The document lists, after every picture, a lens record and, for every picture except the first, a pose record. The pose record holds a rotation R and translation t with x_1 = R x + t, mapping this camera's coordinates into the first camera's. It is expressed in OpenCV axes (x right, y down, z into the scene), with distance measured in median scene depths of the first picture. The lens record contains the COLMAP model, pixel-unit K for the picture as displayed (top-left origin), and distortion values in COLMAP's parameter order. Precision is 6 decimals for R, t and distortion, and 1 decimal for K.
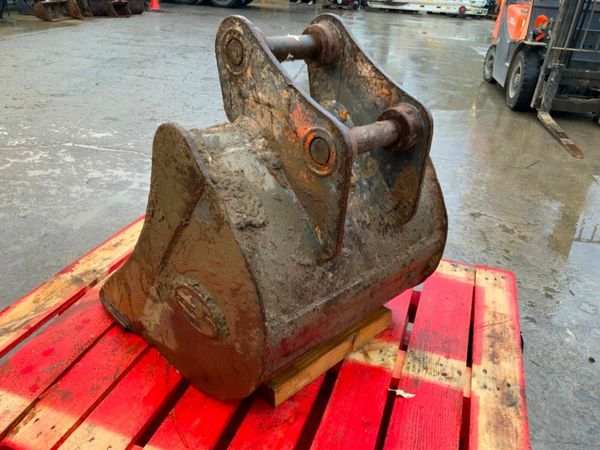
lens RADIAL K [[495.5, 0, 299.1], [0, 495.5, 227.8], [0, 0, 1]] dist [0.071457, -0.131092]
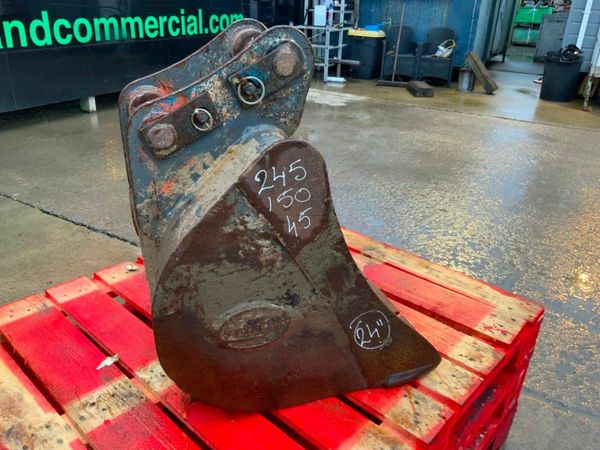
lens RADIAL K [[495.5, 0, 299.1], [0, 495.5, 227.8], [0, 0, 1]] dist [0.071457, -0.131092]
pose [[-0.396452, 0.320025, -0.860471, 0.806738], [-0.480762, 0.726111, 0.491560, -0.546515], [0.782109, 0.608561, -0.134012, 1.209887]]
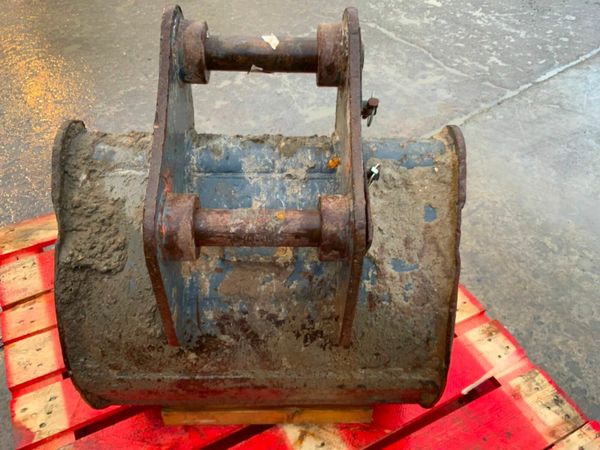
lens RADIAL K [[495.5, 0, 299.1], [0, 495.5, 227.8], [0, 0, 1]] dist [0.071457, -0.131092]
pose [[0.725849, 0.447896, -0.522047, 0.421615], [-0.308459, 0.890308, 0.334970, -0.337007], [0.614814, -0.082107, 0.784387, 0.391731]]
